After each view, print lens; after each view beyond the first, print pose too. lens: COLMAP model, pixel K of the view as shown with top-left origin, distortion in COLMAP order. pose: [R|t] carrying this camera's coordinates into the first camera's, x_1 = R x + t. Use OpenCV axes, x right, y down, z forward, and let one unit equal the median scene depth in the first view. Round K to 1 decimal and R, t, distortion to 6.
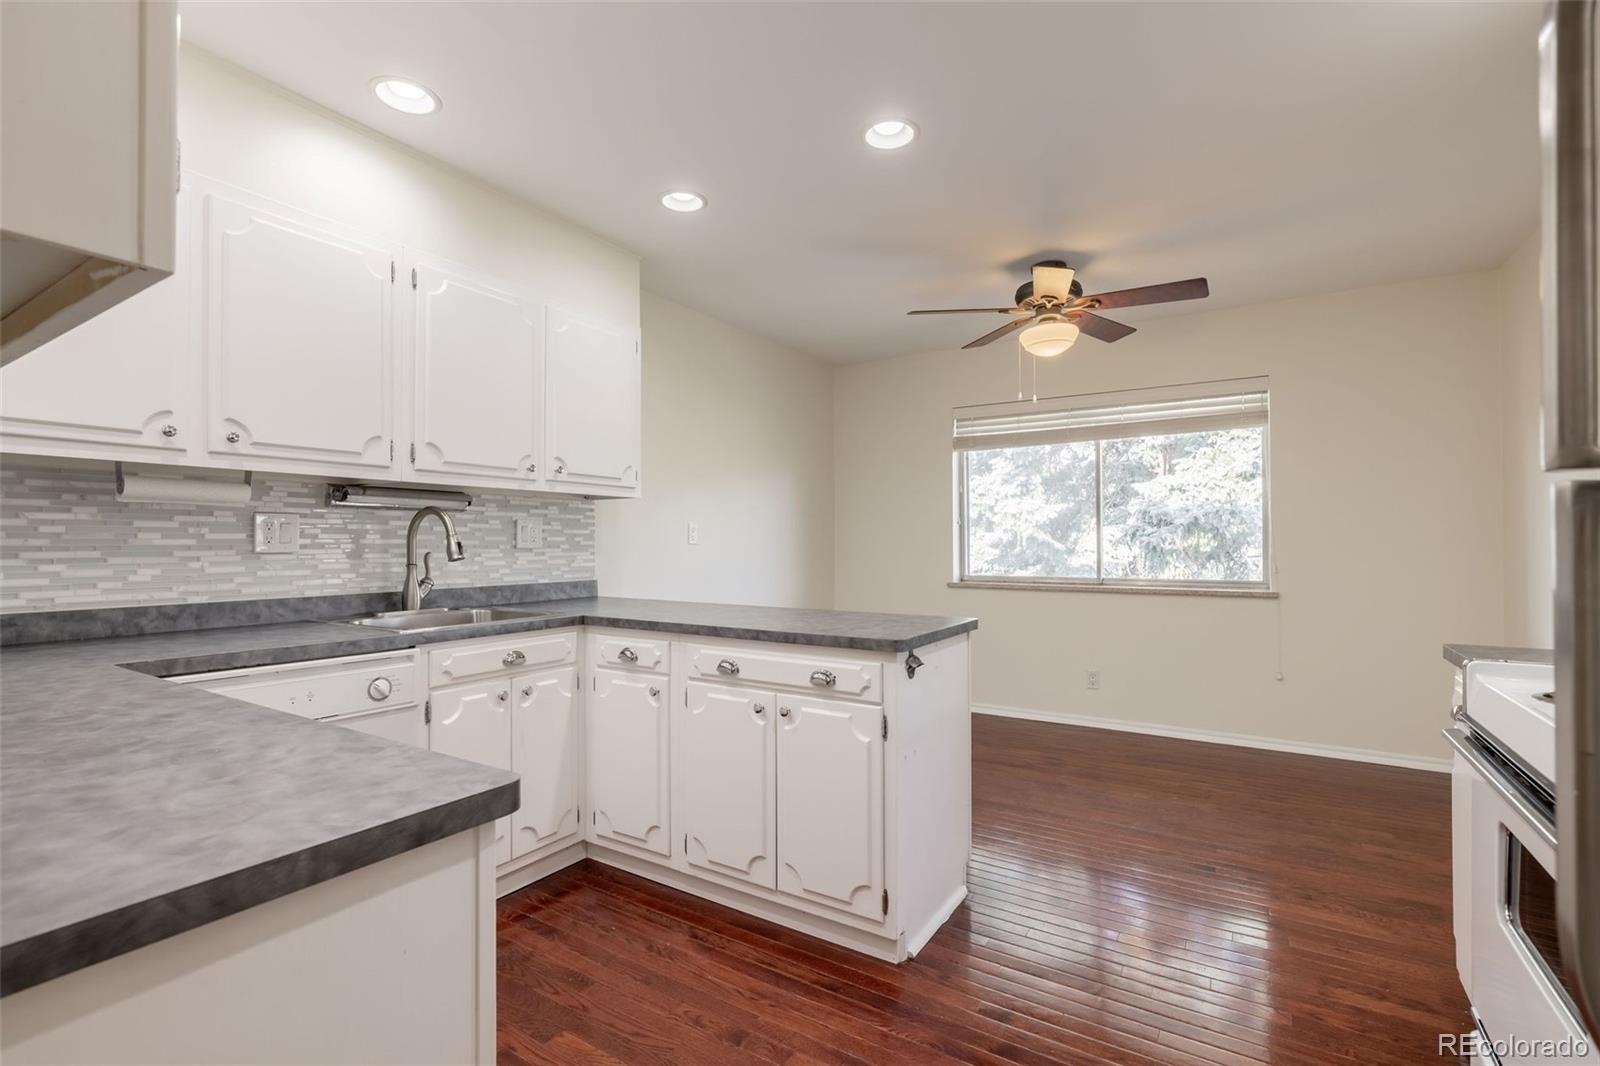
lens RADIAL K [[720.2, 0, 800.0], [0, 720.2, 533.0], [0, 0, 1]] dist [-0.004522, -0.000252]
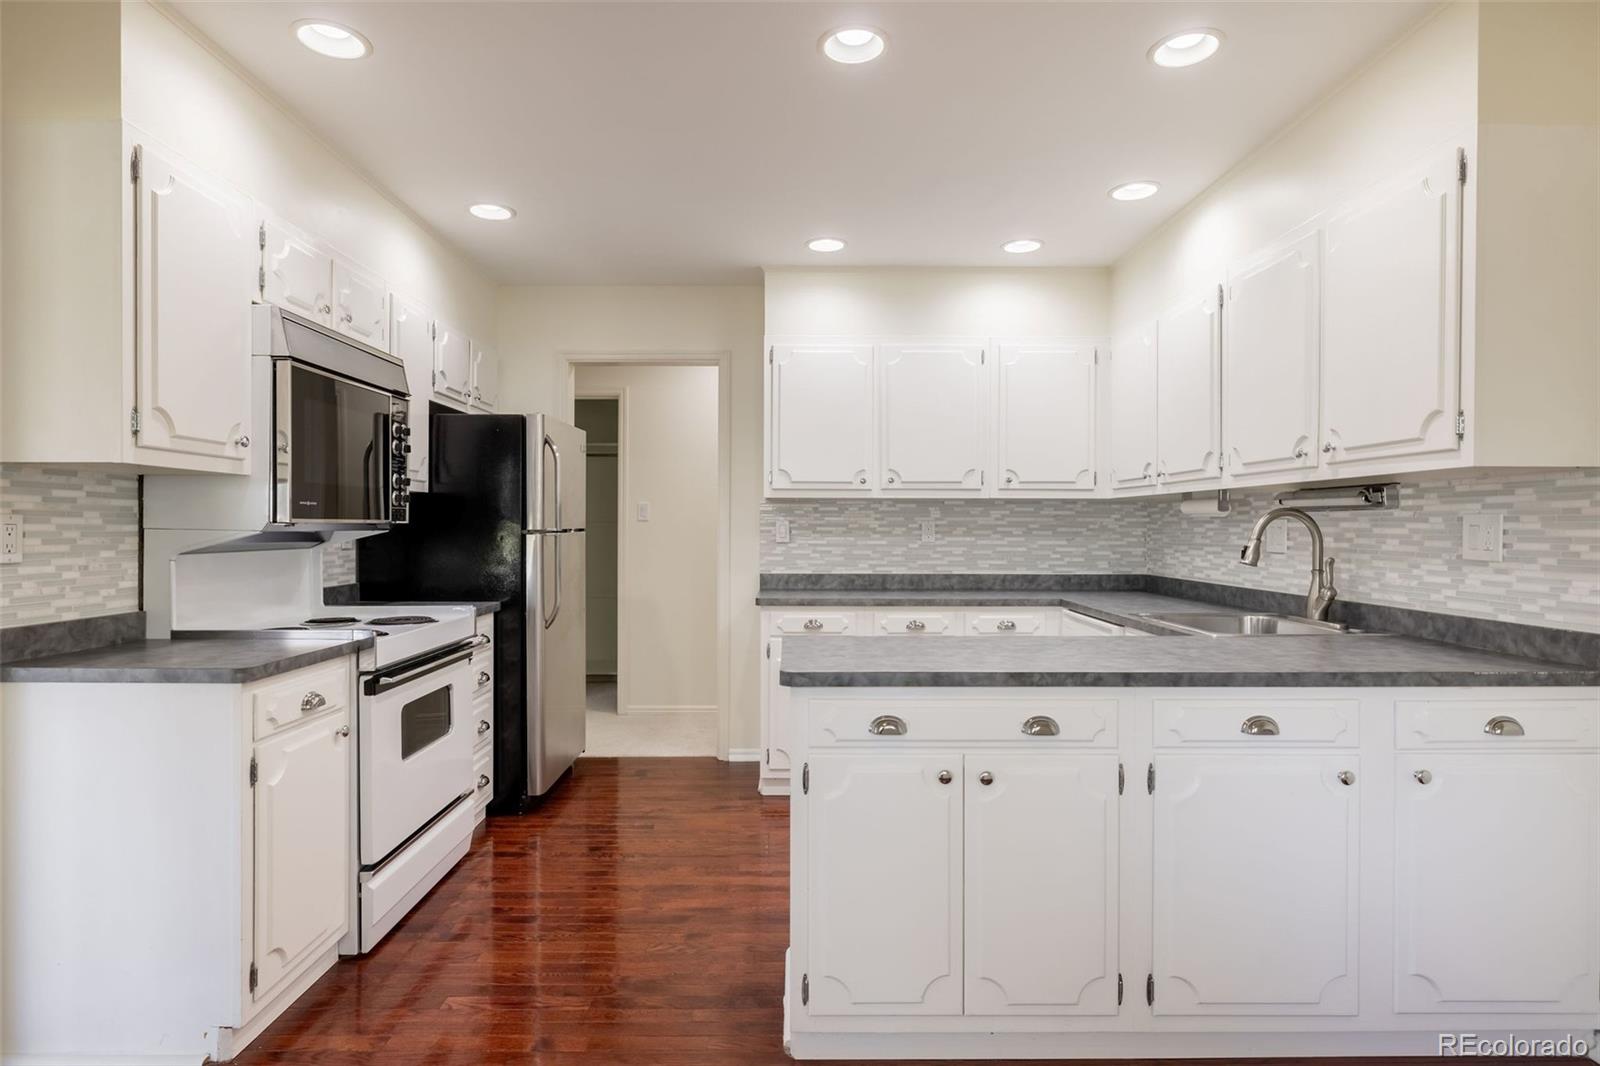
lens RADIAL K [[850.6, 0, 792.6], [0, 850.6, 534.1], [0, 0, 1]] dist [-0.000949, 0.000421]
pose [[-0.843927, 0.004424, -0.536439, 0.670543], [0.006467, 0.999977, -0.001926, -0.005201], [0.536418, -0.005094, -0.843937, 1.698340]]
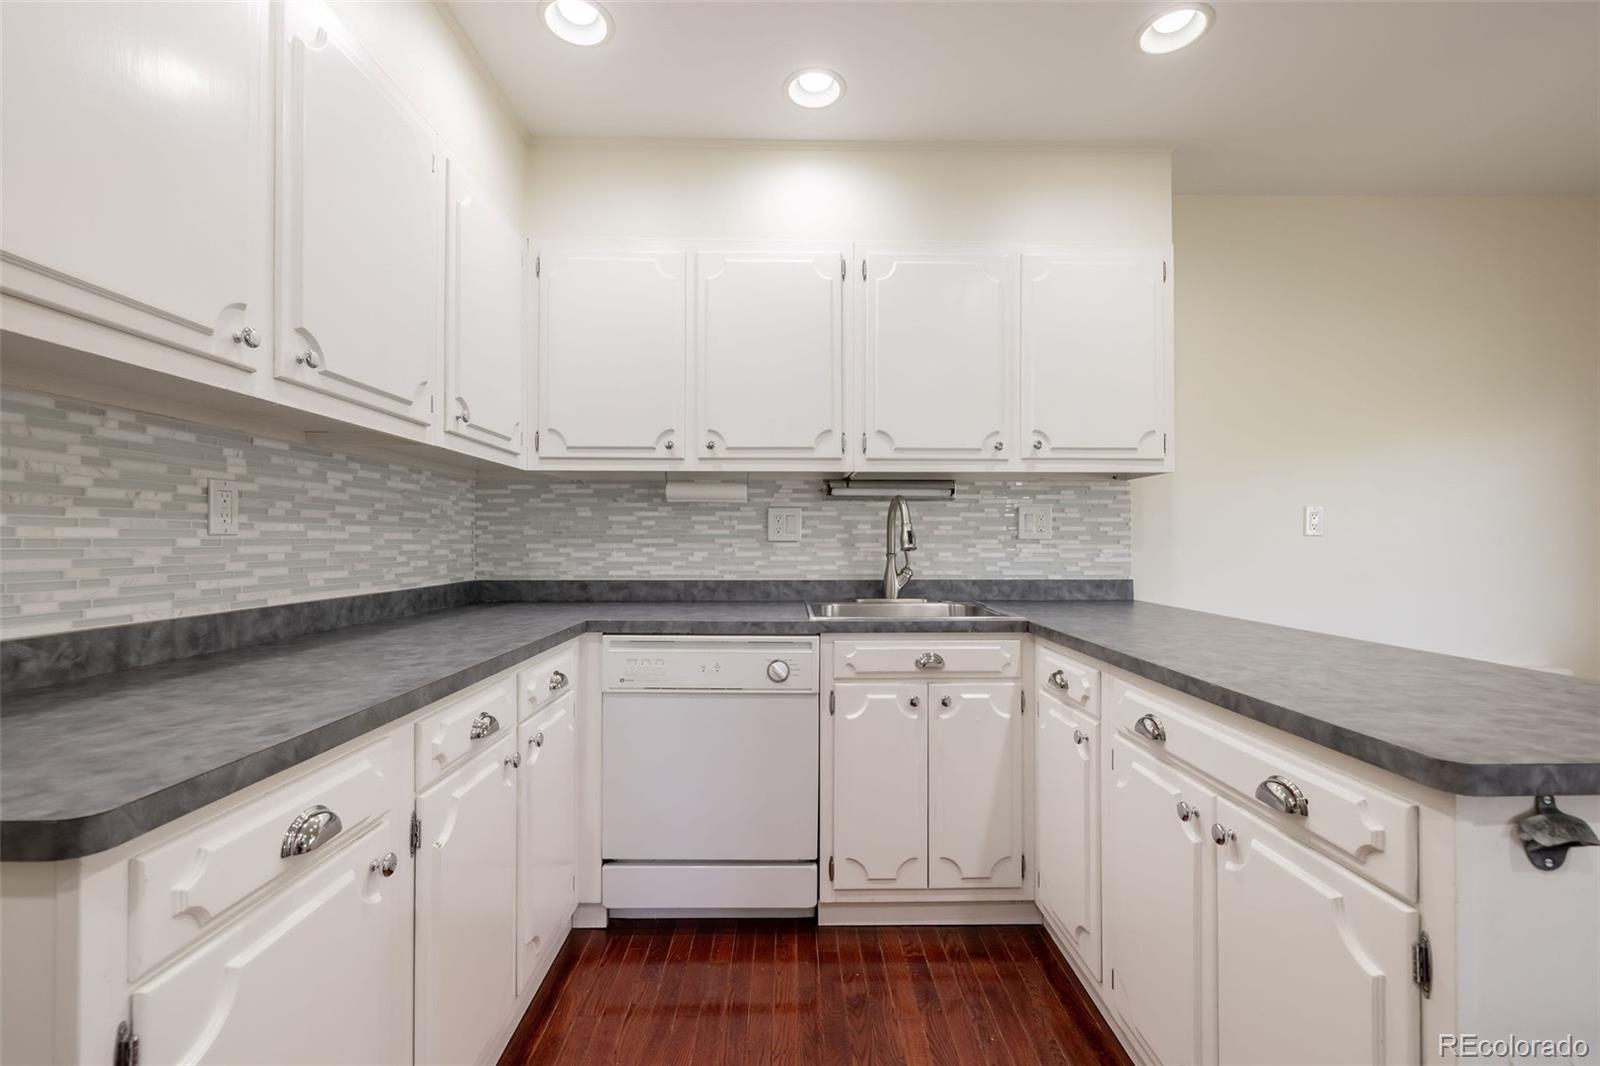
lens RADIAL K [[672.8, 0, 798.9], [0, 672.8, 535.7], [0, 0, 1]] dist [0.001959, 0.000387]
pose [[0.548436, -0.004422, -0.836181, 0.201202], [0.010027, 0.999949, 0.001289, 0.016989], [0.836132, -0.009091, 0.548453, 0.401410]]
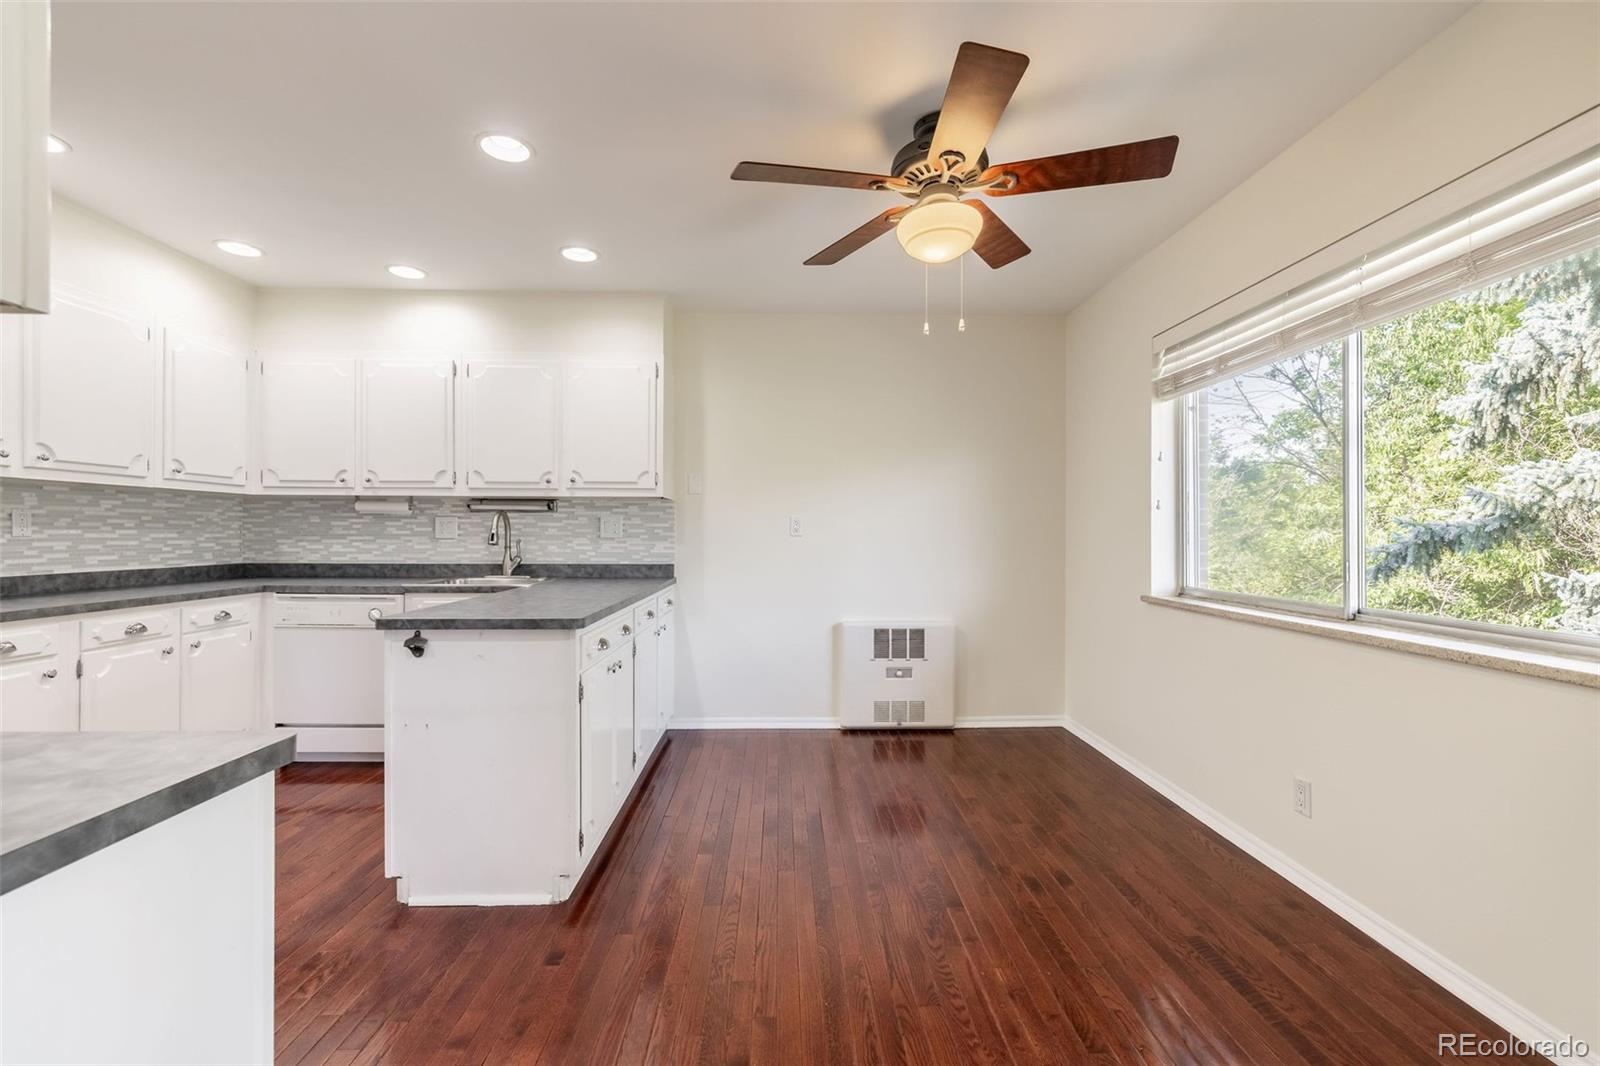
lens RADIAL K [[672.8, 0, 798.9], [0, 672.8, 535.7], [0, 0, 1]] dist [0.001959, 0.000387]
pose [[0.552648, 0.007931, -0.833377, 1.145641], [0.006484, 0.999884, 0.013815, 0.002956], [0.833390, -0.013038, 0.552532, 0.777830]]
